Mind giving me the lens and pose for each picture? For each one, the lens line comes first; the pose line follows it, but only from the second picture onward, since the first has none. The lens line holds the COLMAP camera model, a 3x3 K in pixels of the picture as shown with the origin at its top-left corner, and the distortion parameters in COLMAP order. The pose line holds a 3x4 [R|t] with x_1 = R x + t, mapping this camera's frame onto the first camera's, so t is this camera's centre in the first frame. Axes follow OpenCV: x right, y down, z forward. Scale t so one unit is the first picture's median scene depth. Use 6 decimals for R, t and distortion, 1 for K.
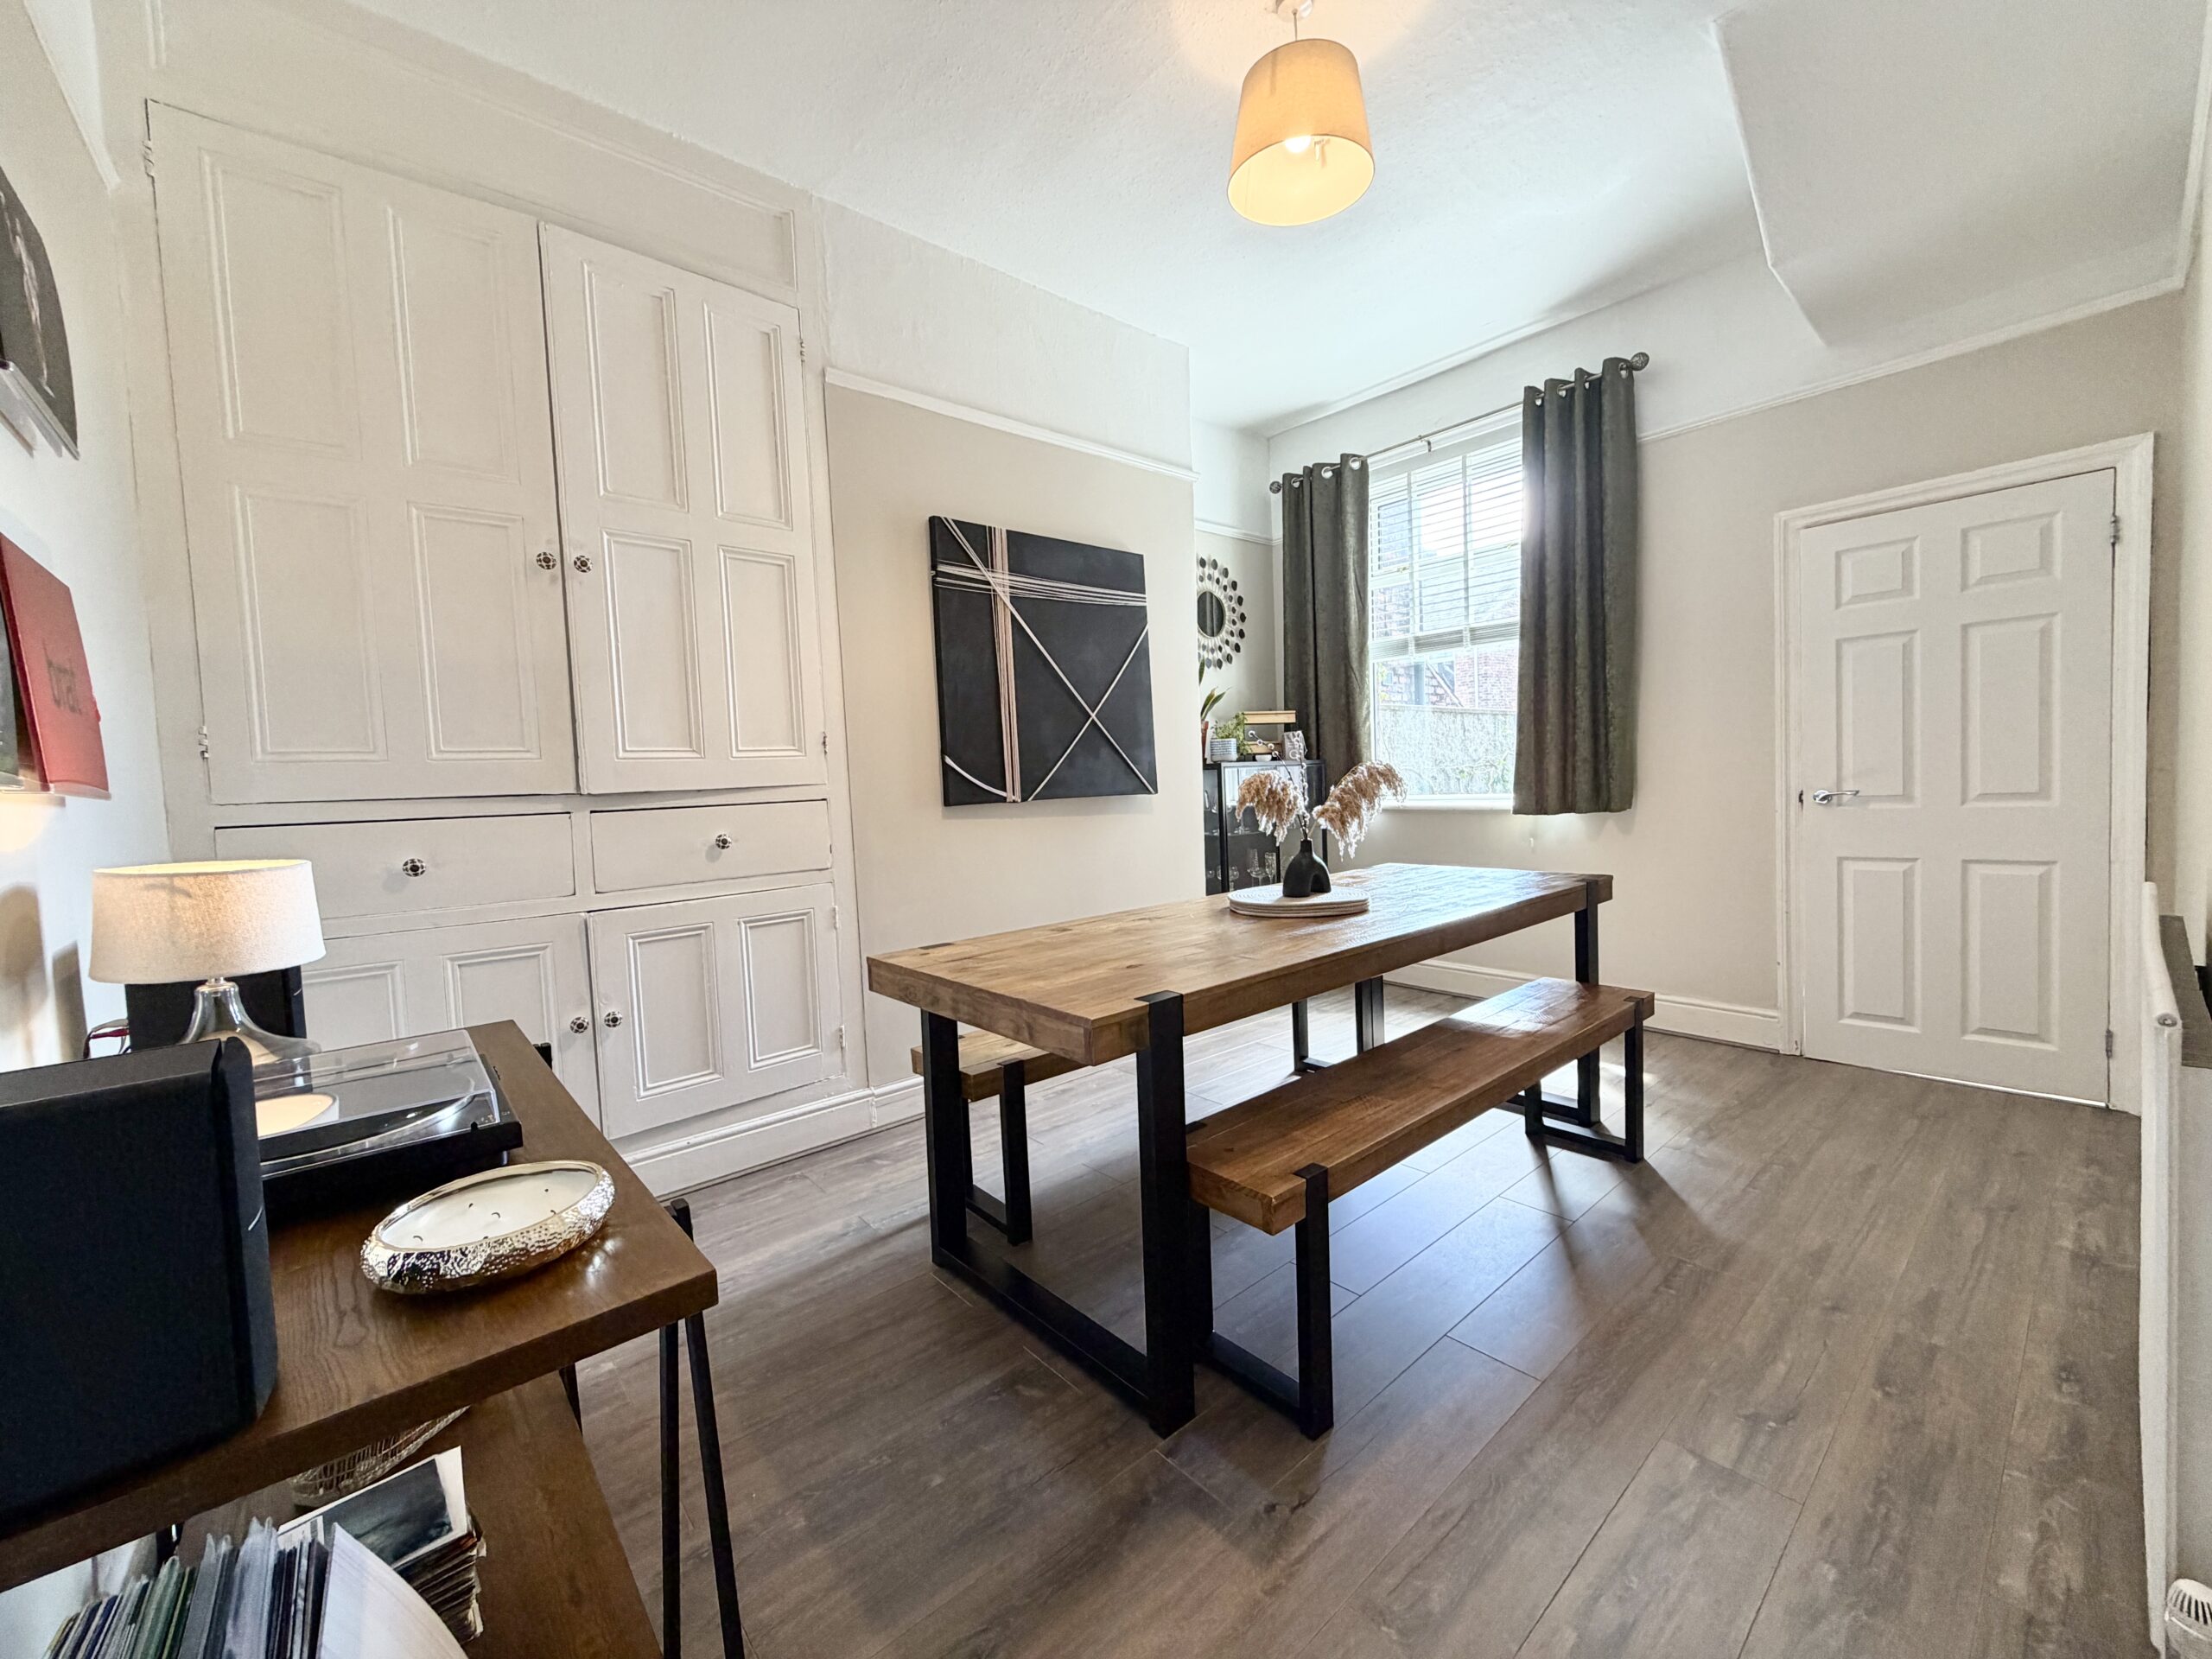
lens RADIAL K [[879.7, 0, 1106.9], [0, 879.7, 825.7], [0, 0, 1]] dist [-0.001010, -0.000168]
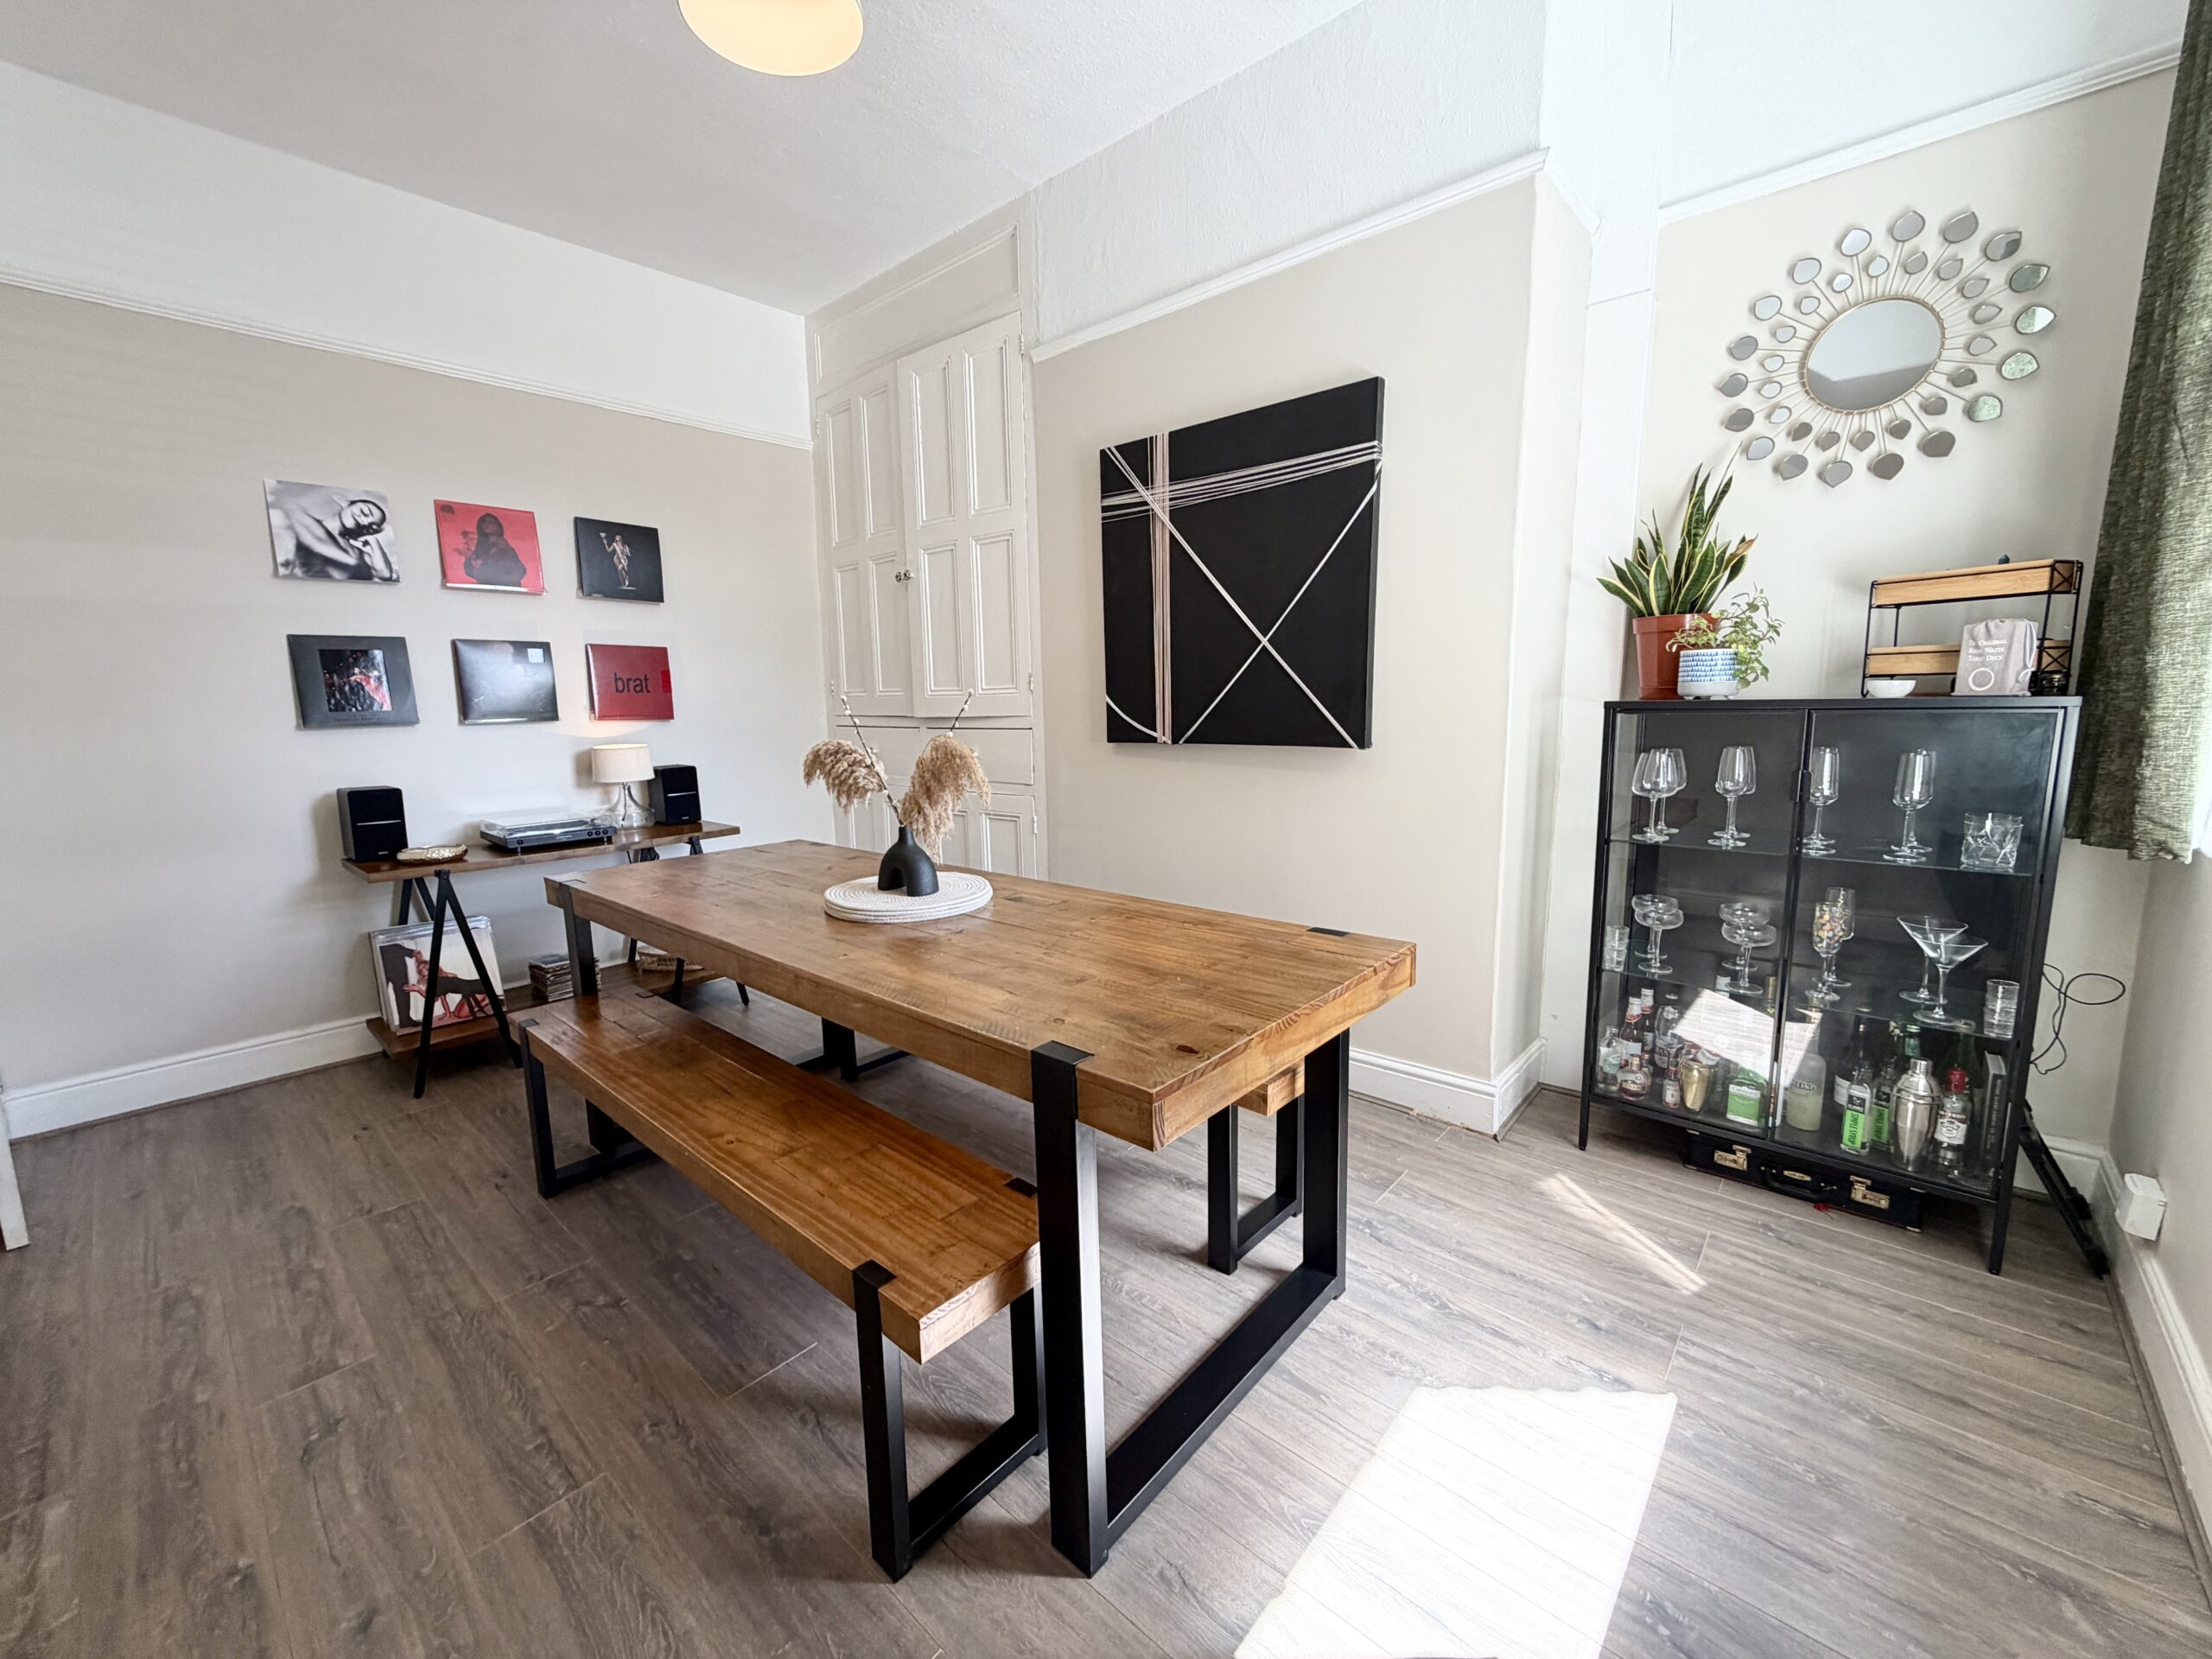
lens RADIAL K [[879.7, 0, 1105.7], [0, 879.7, 829.5], [0, 0, 1]] dist [-0.001010, -0.000168]
pose [[0.133032, 0.190943, -0.972545, 0.822952], [-0.034651, 0.981563, 0.187974, -0.112479], [0.990506, 0.008693, 0.137196, 0.835464]]
